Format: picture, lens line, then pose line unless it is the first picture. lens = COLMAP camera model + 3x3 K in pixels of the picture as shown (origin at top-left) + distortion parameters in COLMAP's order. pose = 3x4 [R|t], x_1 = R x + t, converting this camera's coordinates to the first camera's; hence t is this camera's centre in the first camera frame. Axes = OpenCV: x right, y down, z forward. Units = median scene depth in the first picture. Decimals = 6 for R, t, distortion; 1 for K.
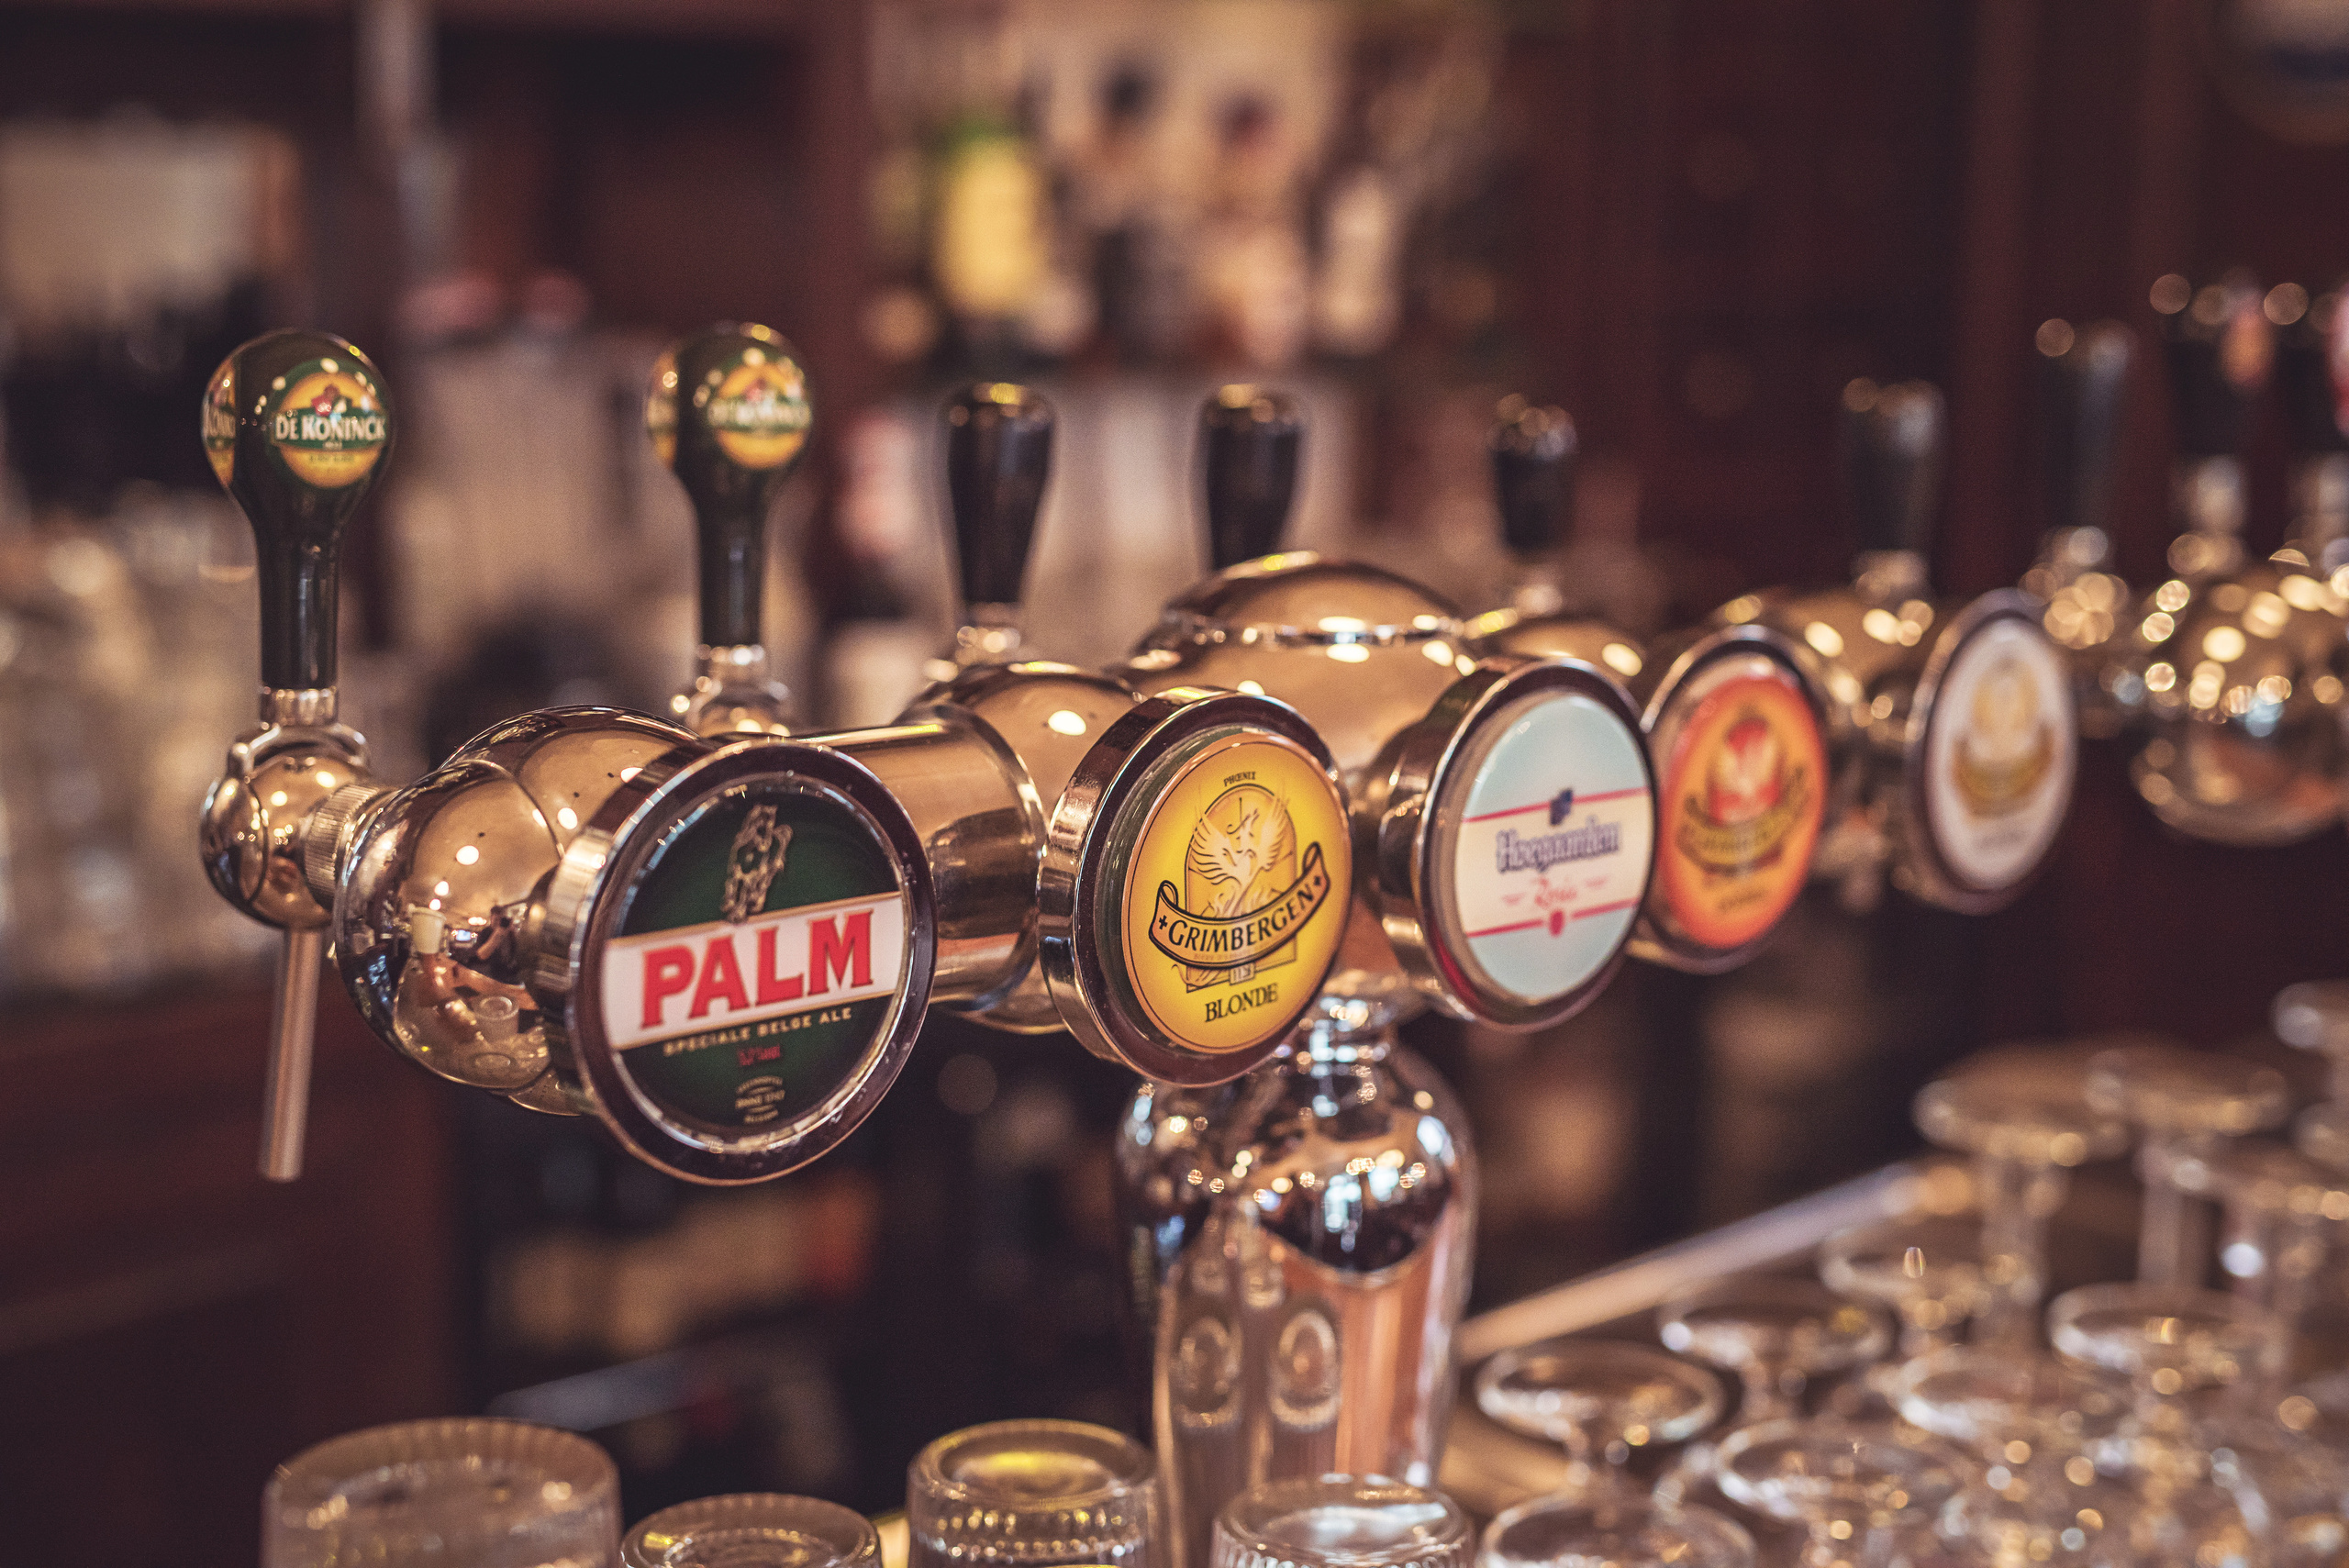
lens RADIAL K [[3358.1, 0, 1174.5], [0, 3358.1, 784.0], [0, 0, 1]] dist [-0.020502, 0.095777]
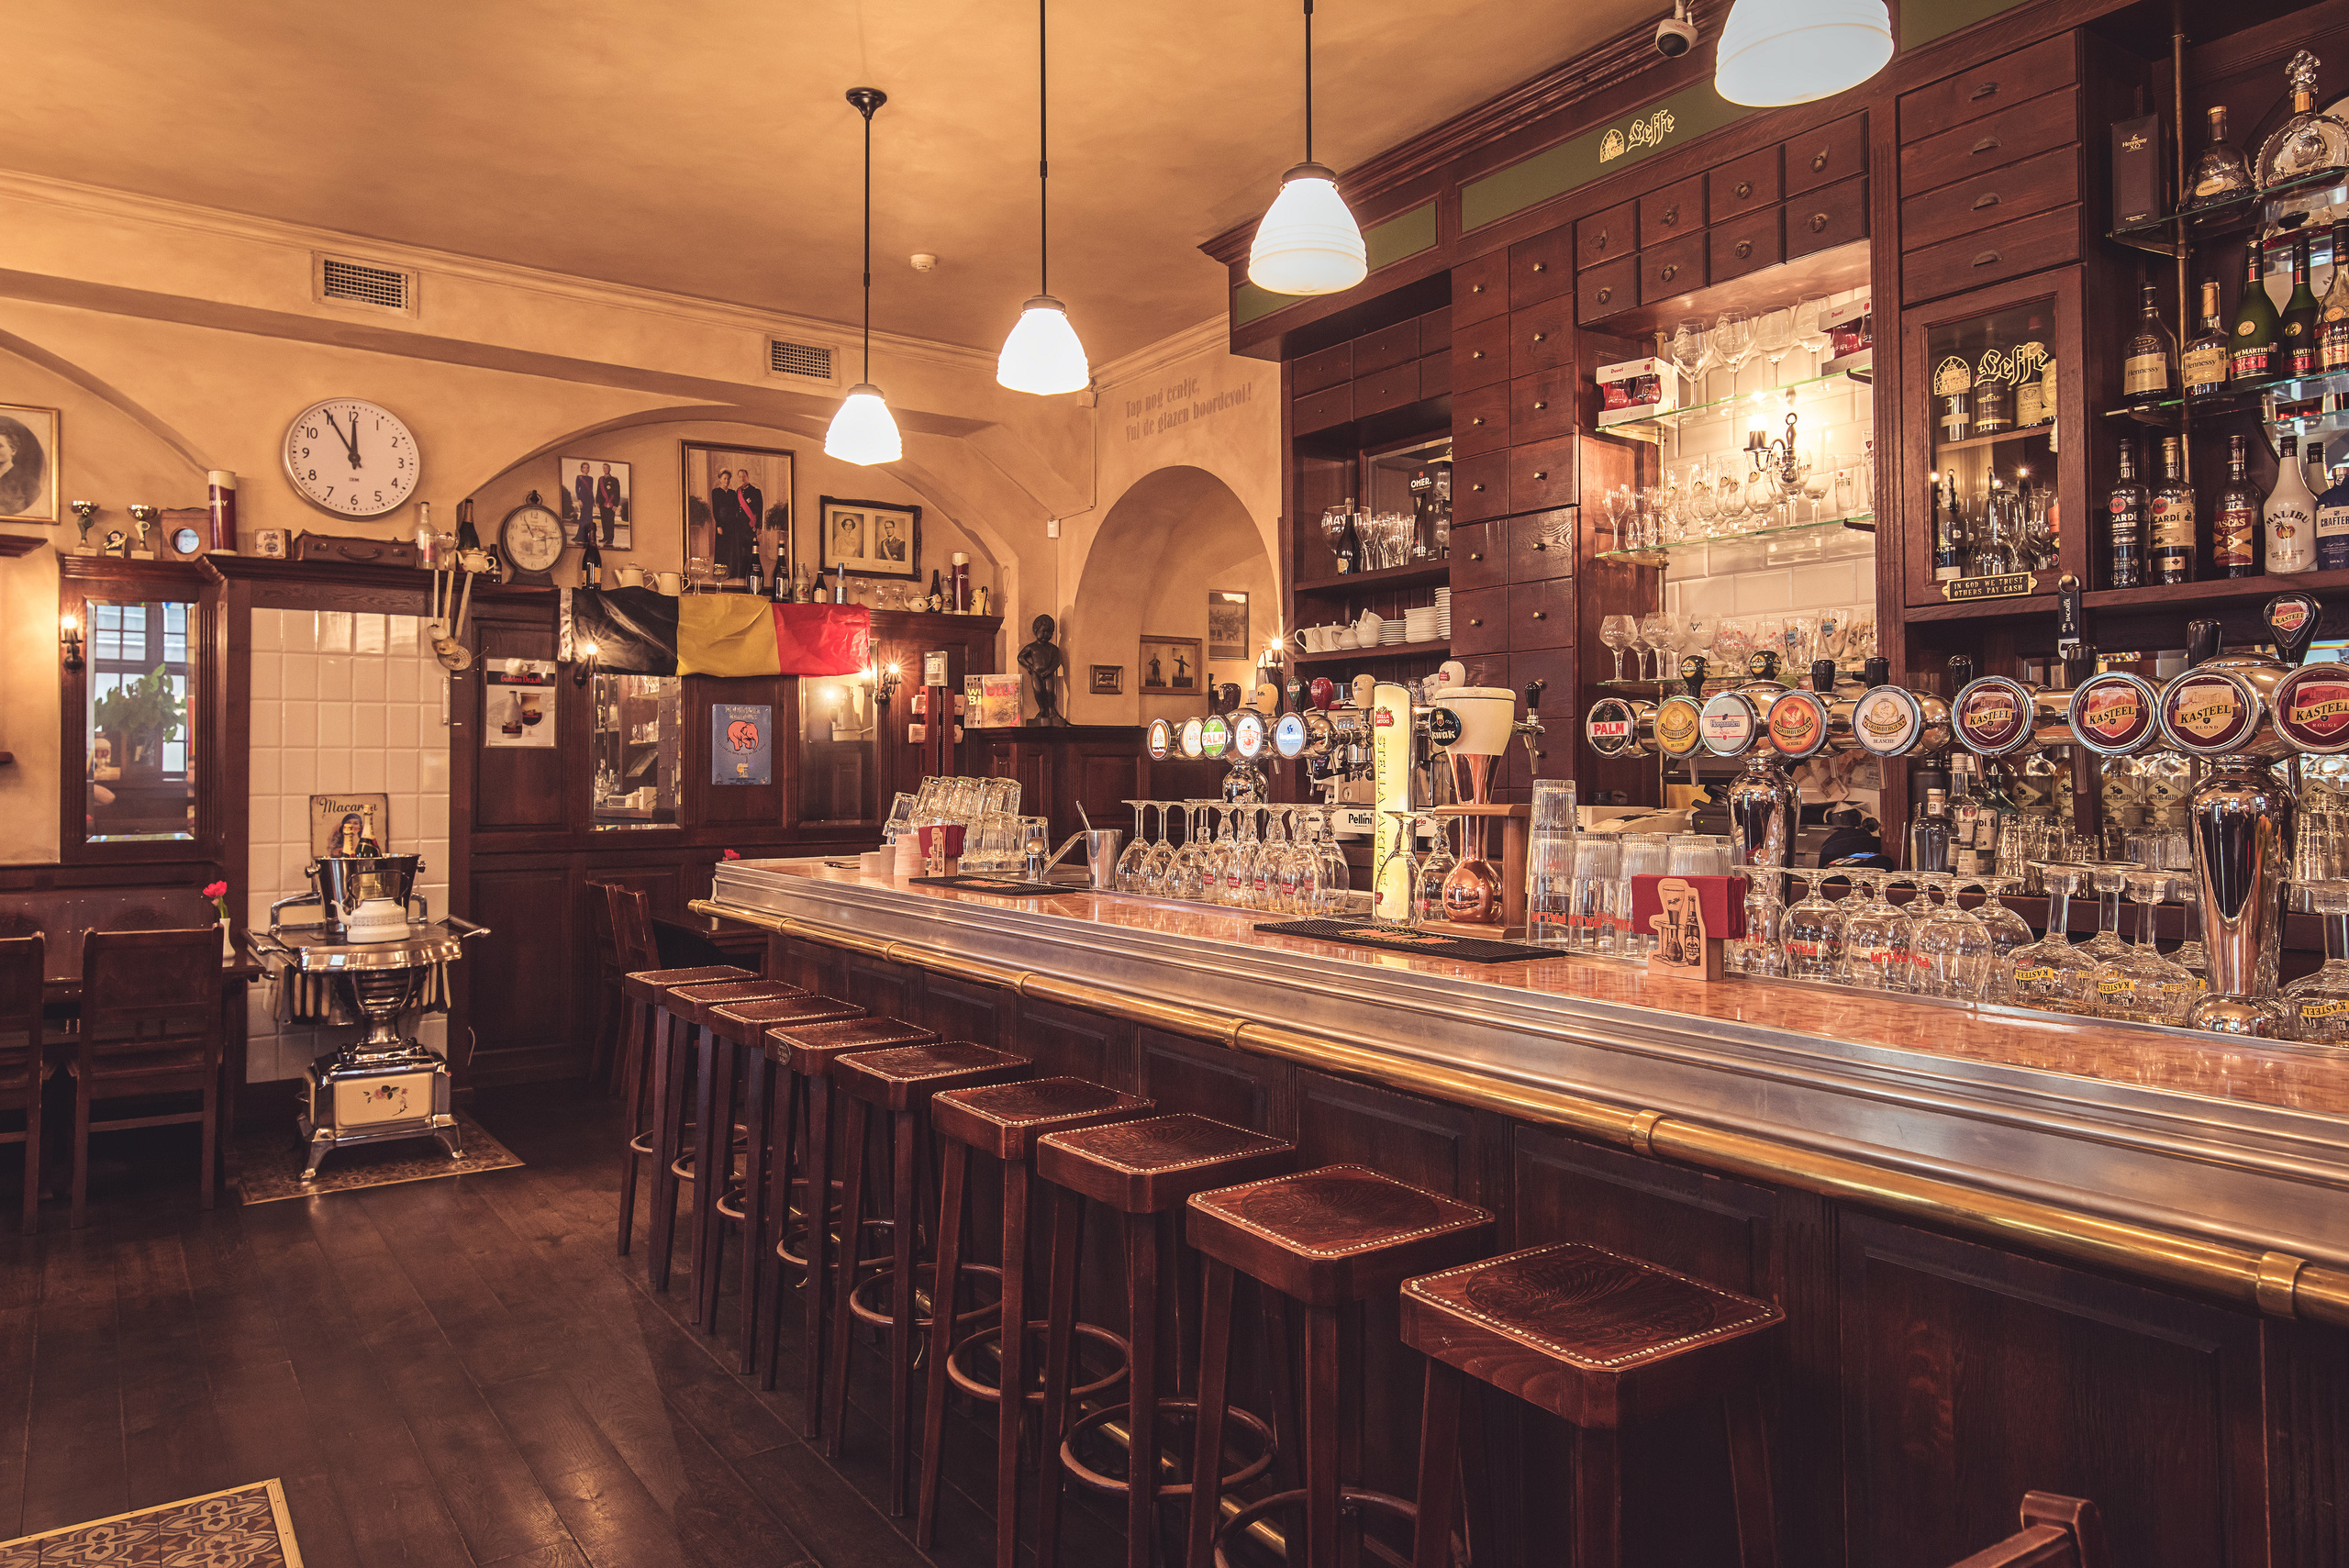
lens RADIAL K [[1498.2, 0, 1173.3], [0, 1498.2, 738.2], [0, 0, 1]] dist [0.010641, 0.000554]
pose [[-0.190061, -0.036432, -0.981096, 2.689198], [-0.169817, 0.985469, -0.003697, 0.203689], [0.966974, 0.165904, -0.193486, 0.572204]]
